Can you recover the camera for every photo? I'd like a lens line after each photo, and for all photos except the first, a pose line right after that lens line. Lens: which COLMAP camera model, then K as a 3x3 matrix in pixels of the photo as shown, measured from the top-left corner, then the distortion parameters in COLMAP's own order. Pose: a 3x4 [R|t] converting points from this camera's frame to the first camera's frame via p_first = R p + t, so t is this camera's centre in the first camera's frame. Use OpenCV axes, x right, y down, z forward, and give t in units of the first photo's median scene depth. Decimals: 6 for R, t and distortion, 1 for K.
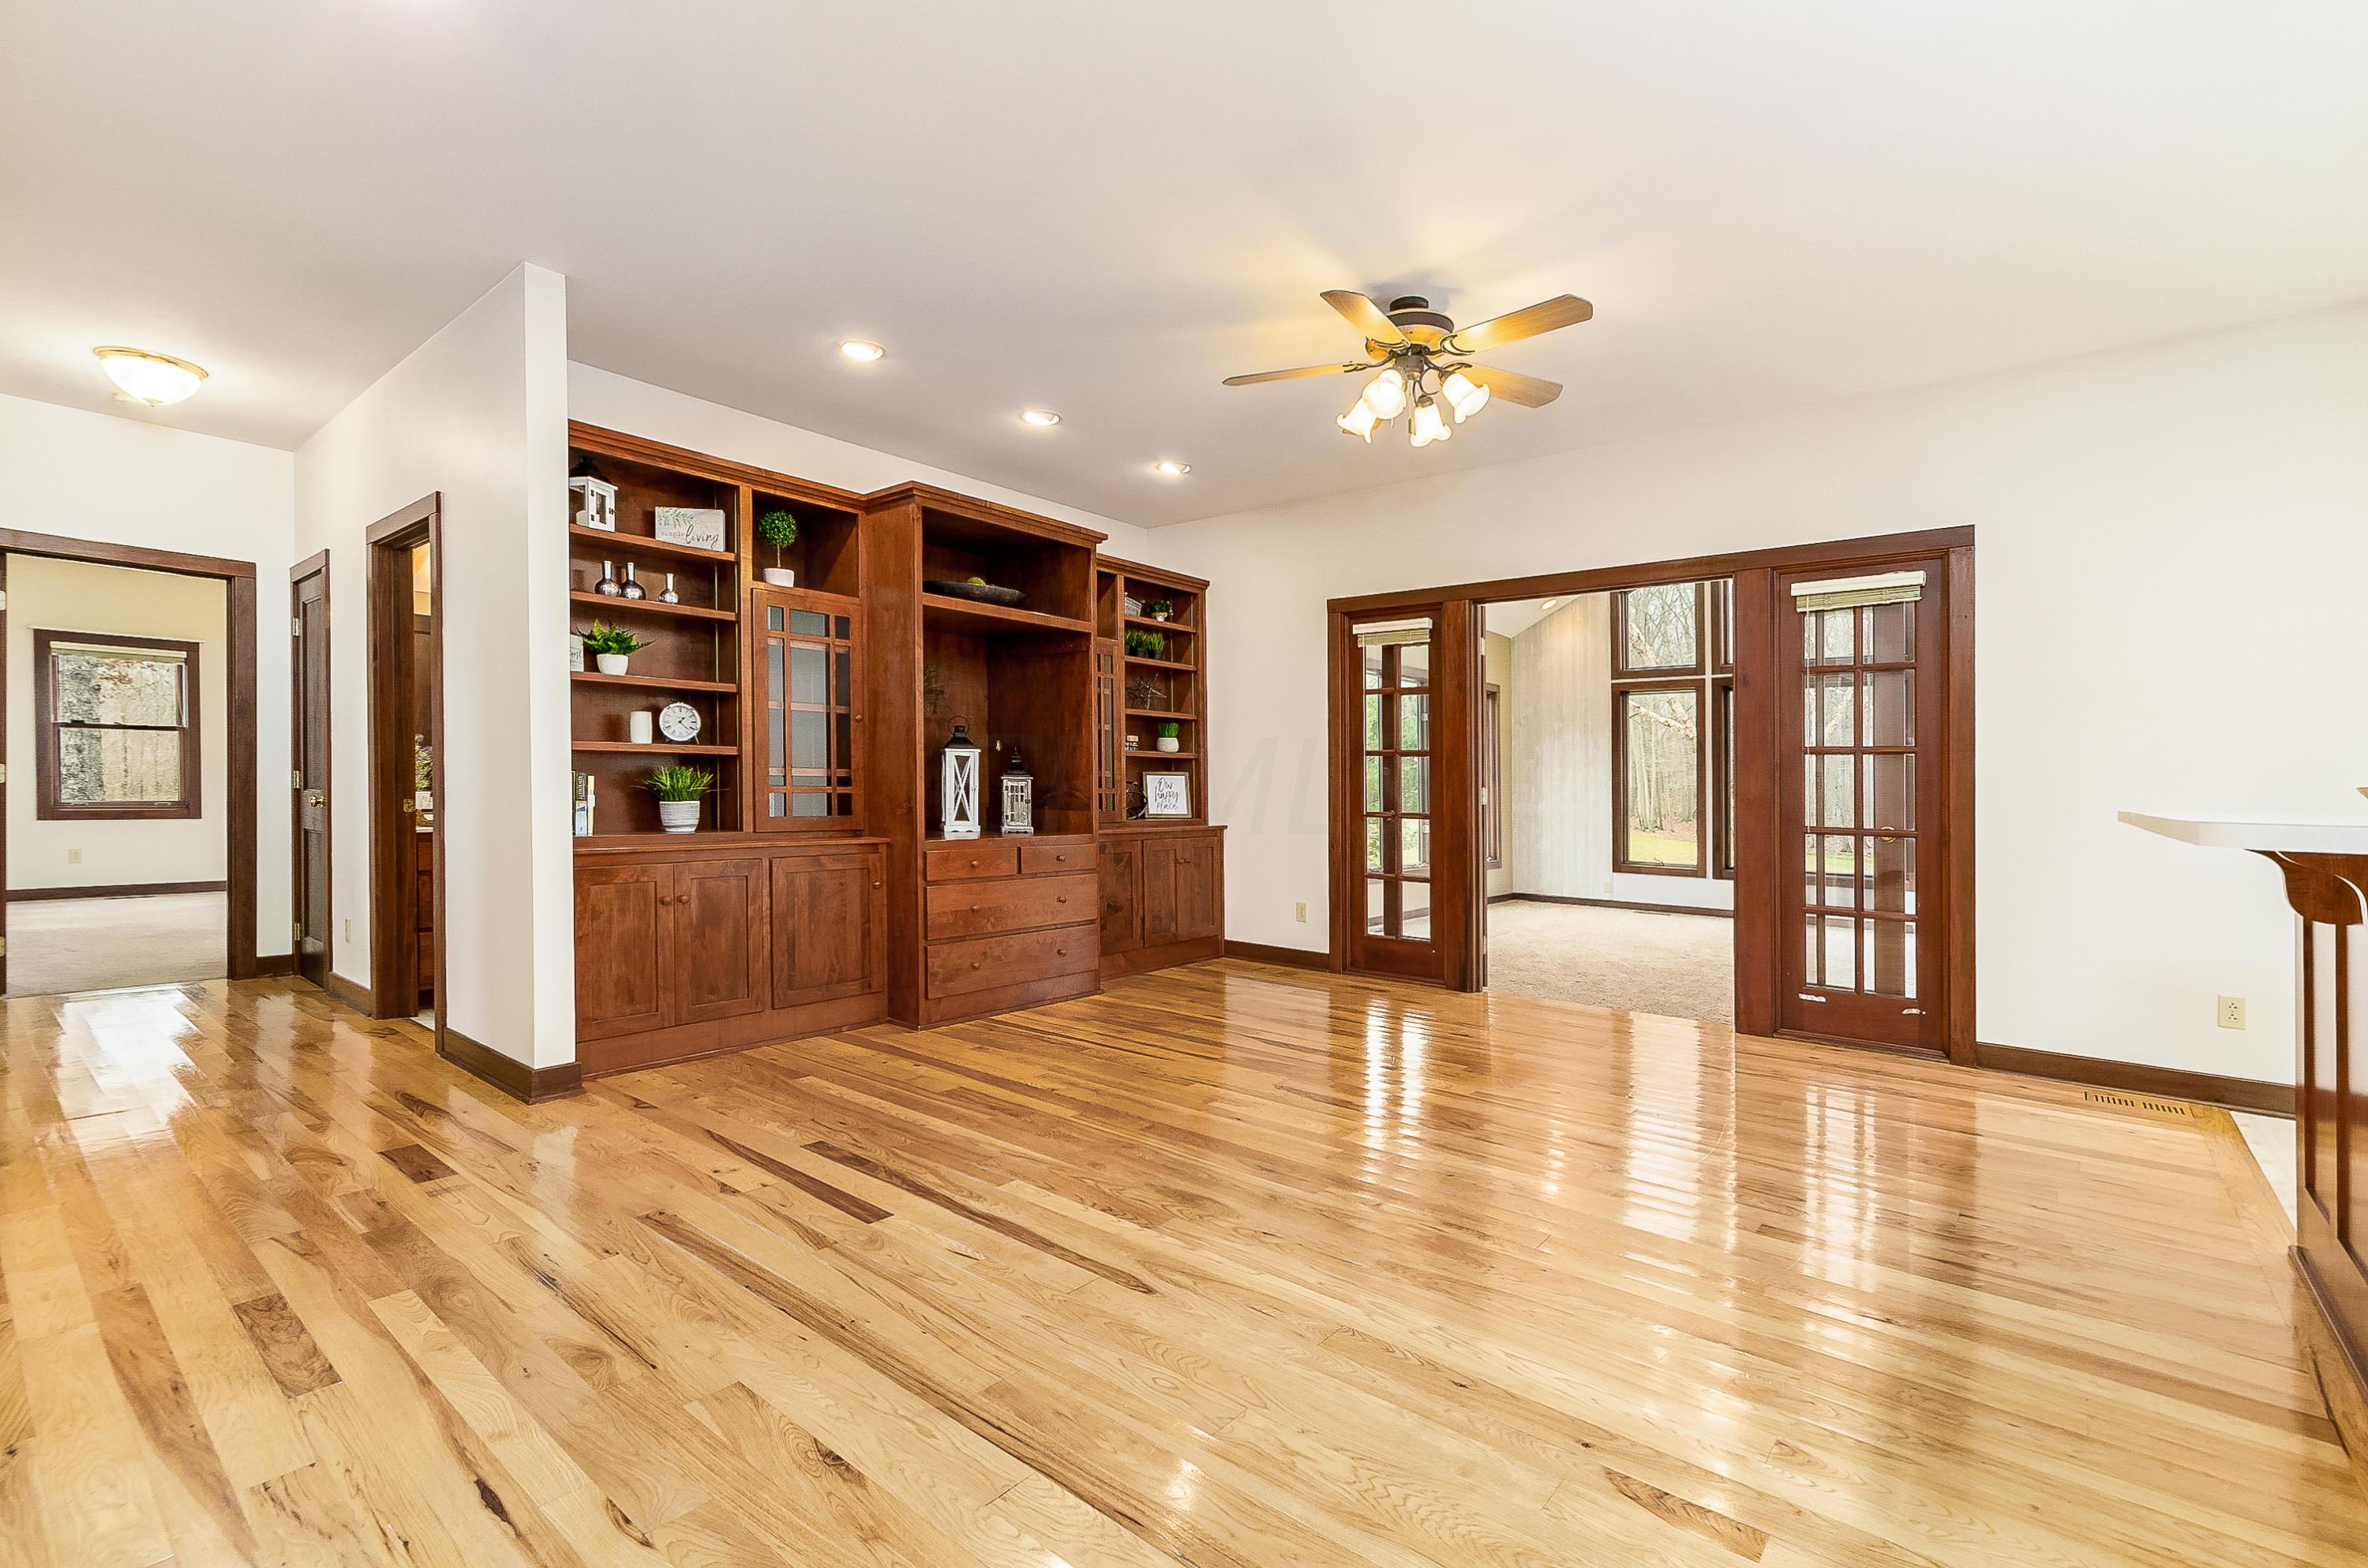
lens RADIAL K [[1046.5, 0, 1147.8], [0, 1046.5, 762.3], [0, 0, 1]] dist [-0.000689, -0.000956]
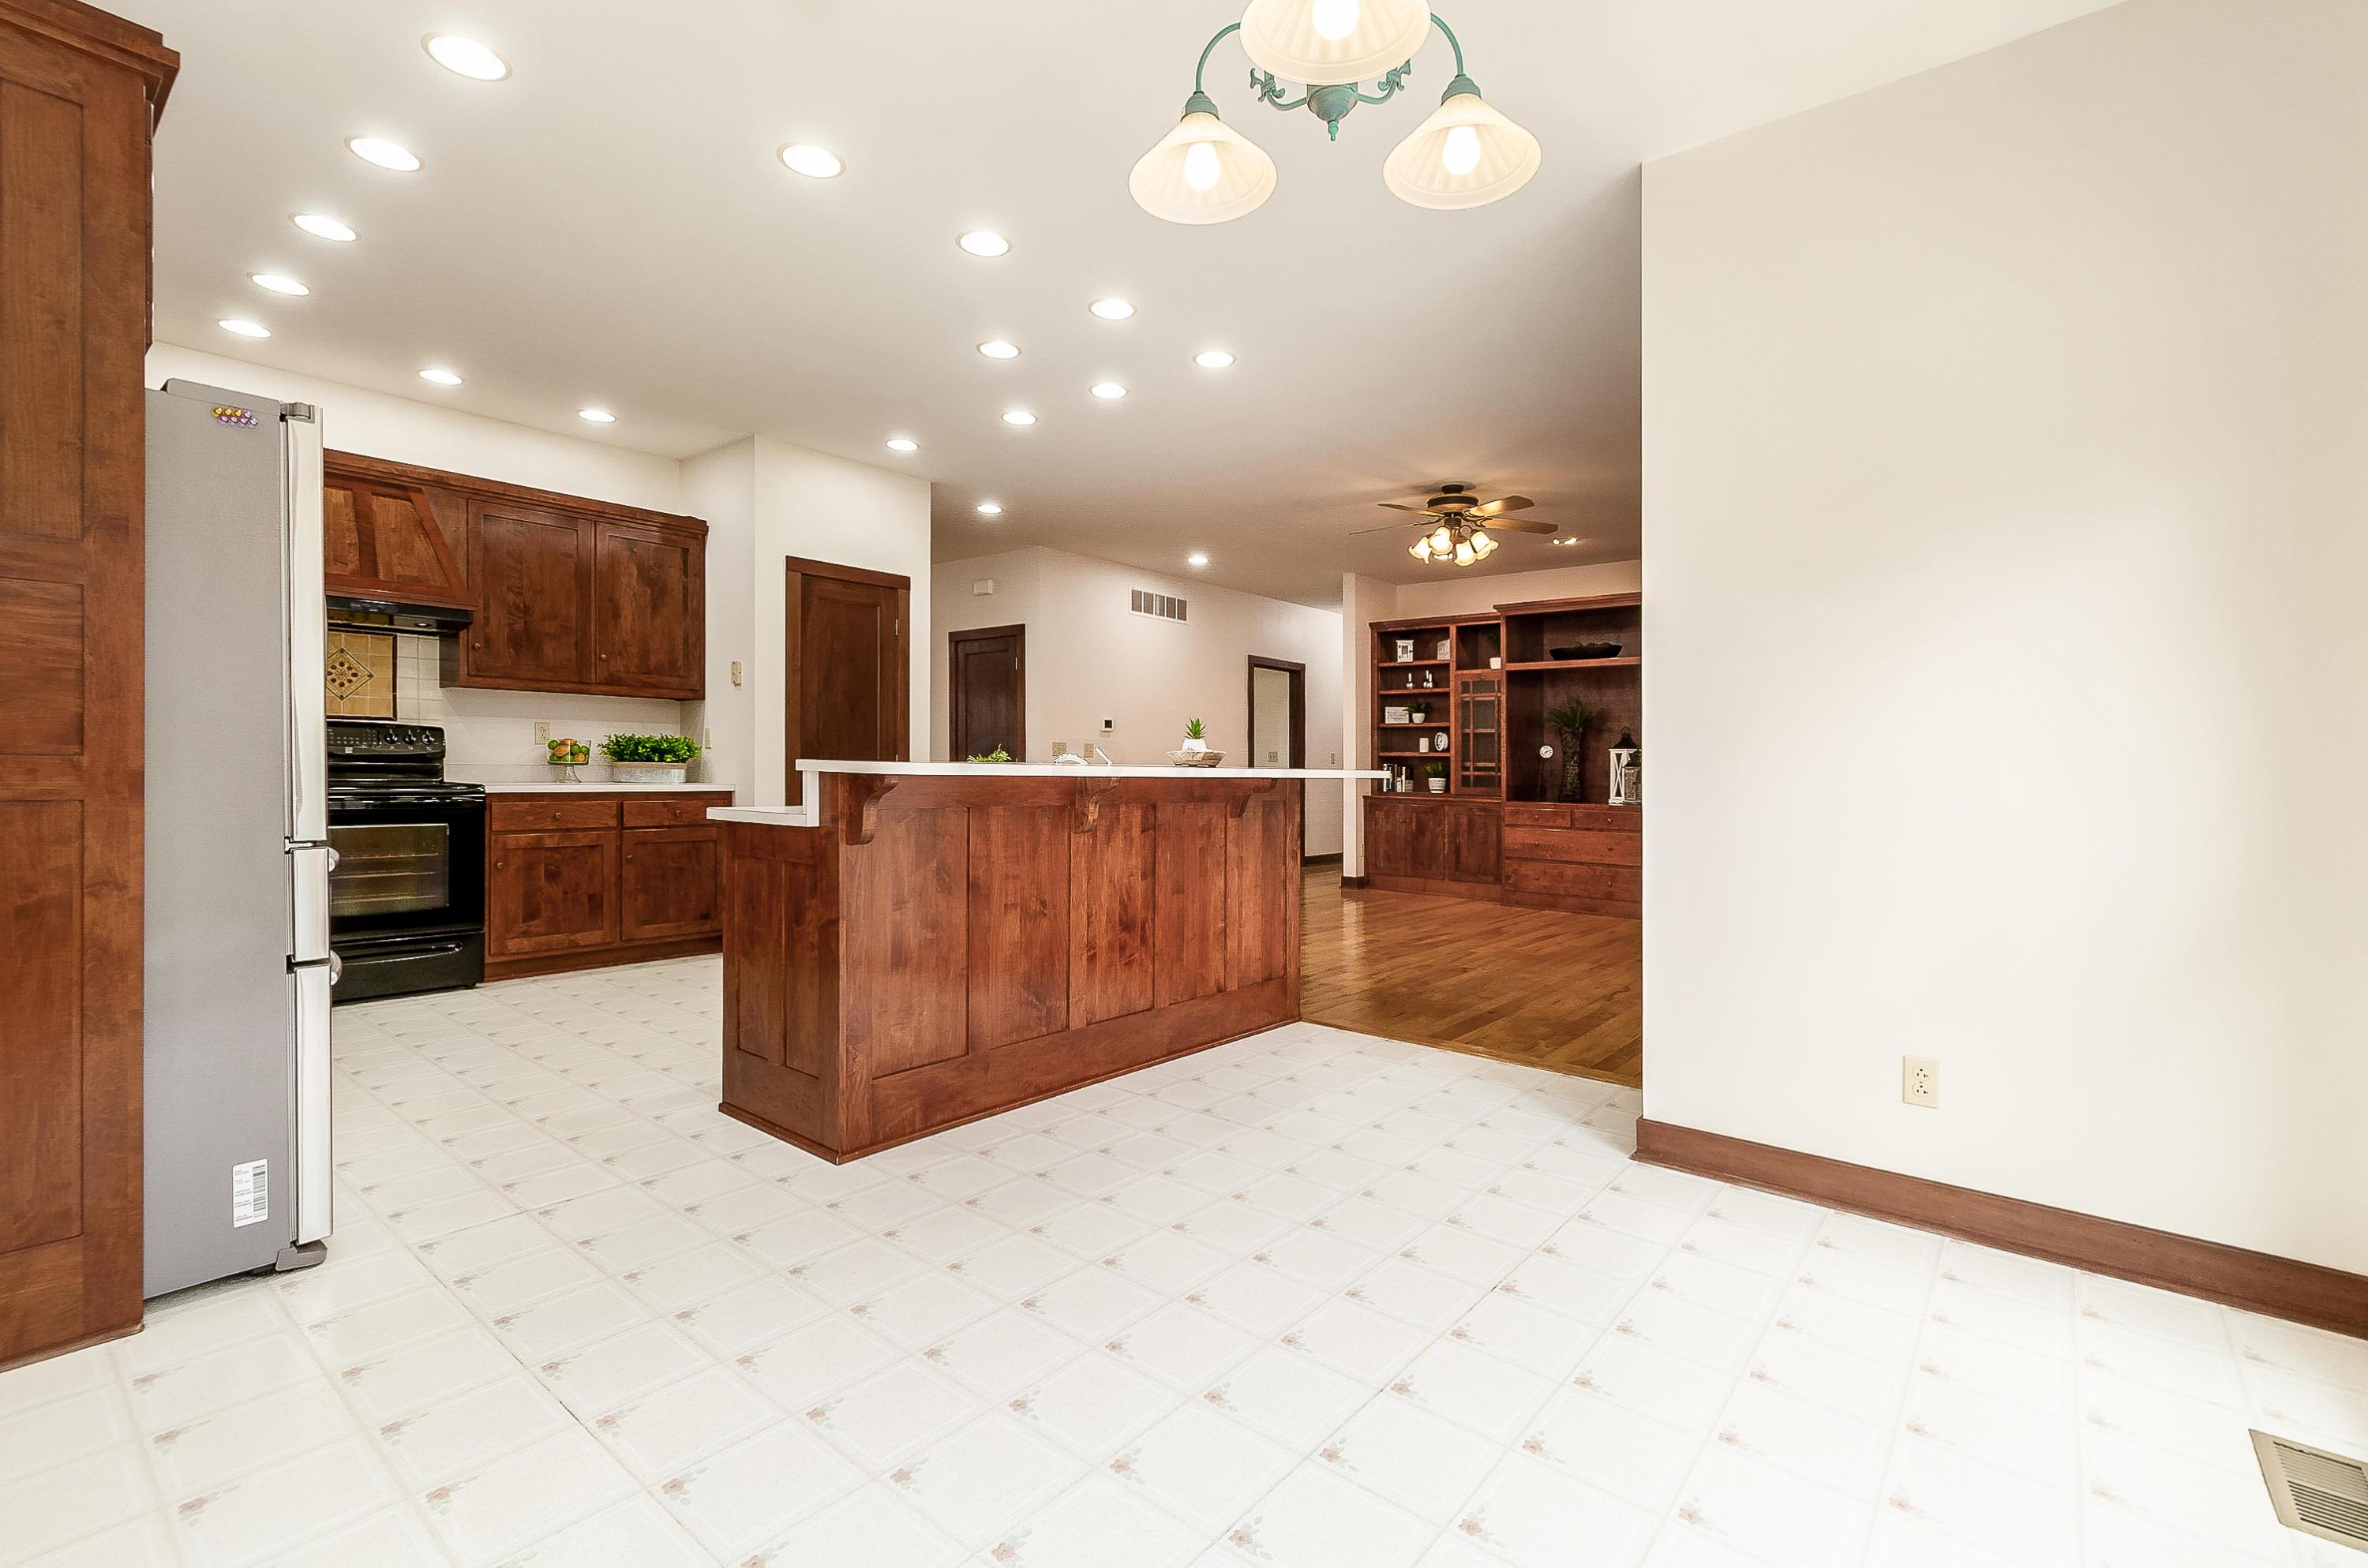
lens RADIAL K [[1046.5, 0, 1180.9], [0, 1046.5, 782.0], [0, 0, 1]] dist [-0.000689, -0.000956]
pose [[0.028159, -0.004297, -0.999594, 1.318727], [-0.000173, 0.999991, -0.004303, 0.041335], [0.999603, 0.000294, 0.028158, 0.327814]]
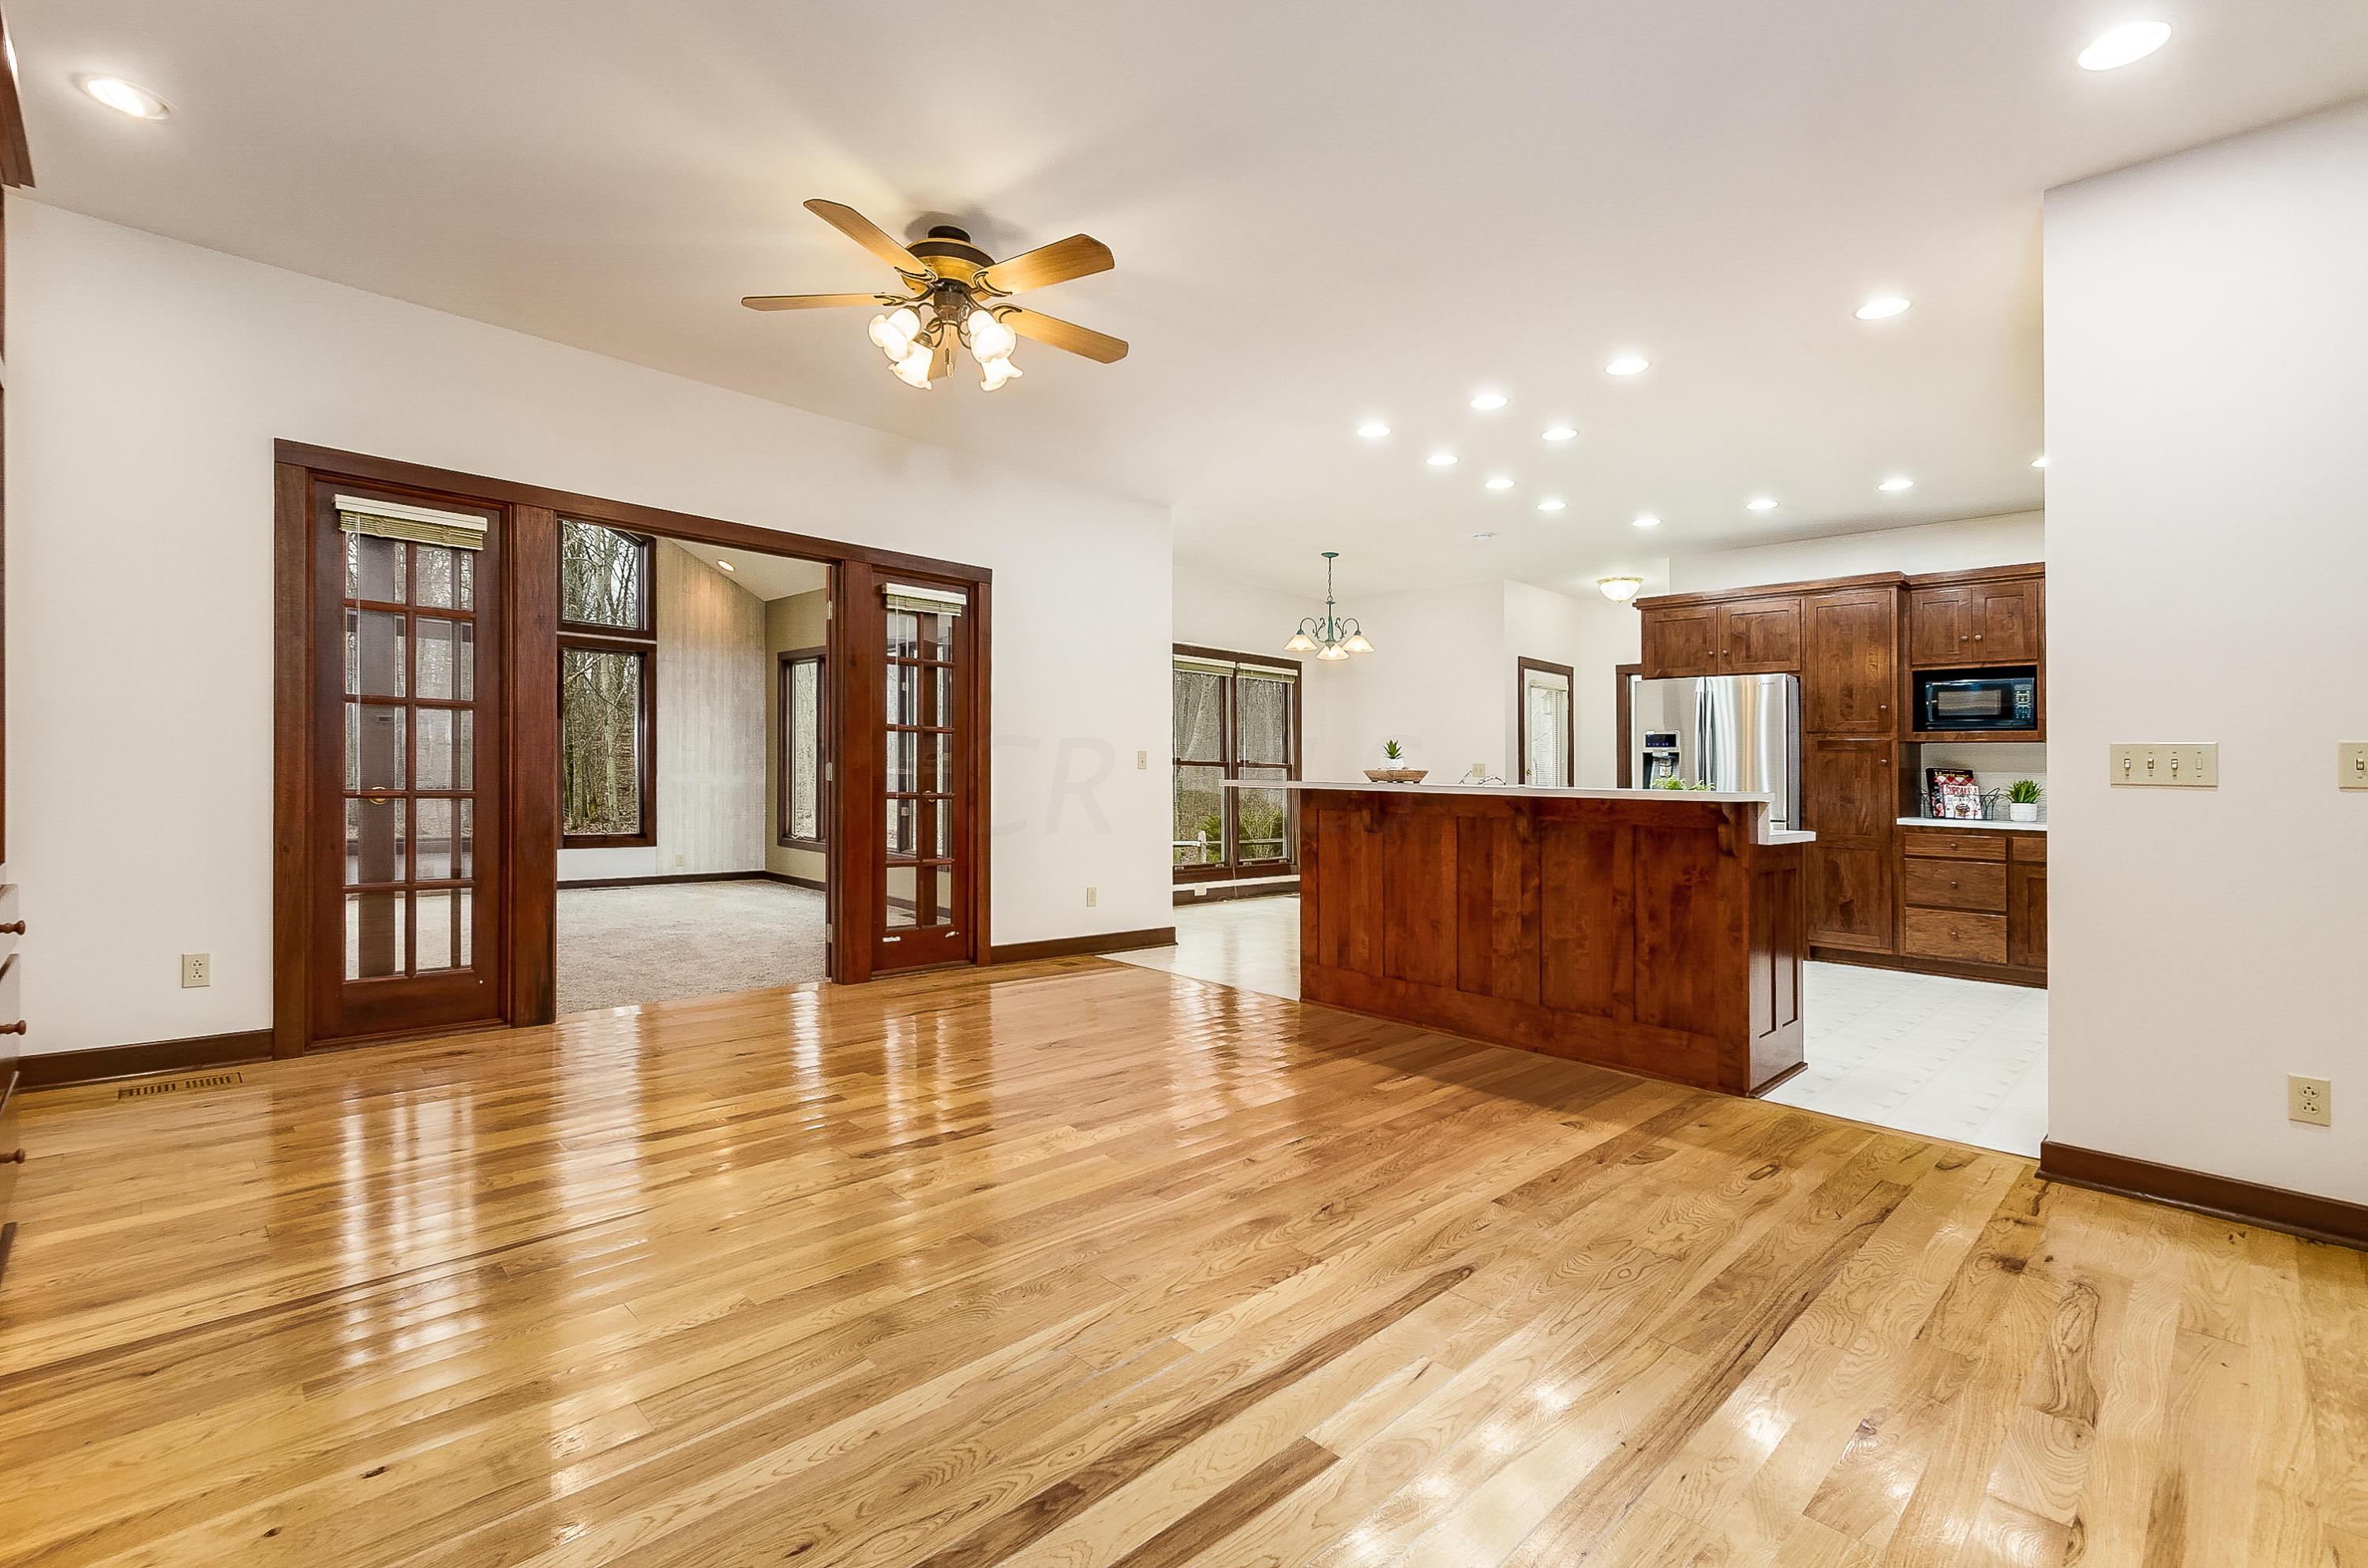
lens RADIAL K [[1046.5, 0, 1176.3], [0, 1046.5, 763.0], [0, 0, 1]] dist [-0.000689, -0.000956]
pose [[0.111443, -0.004245, 0.993762, -0.404190], [-0.034338, 0.999377, 0.008120, 0.007133], [-0.993177, -0.035029, 0.111227, 0.465065]]
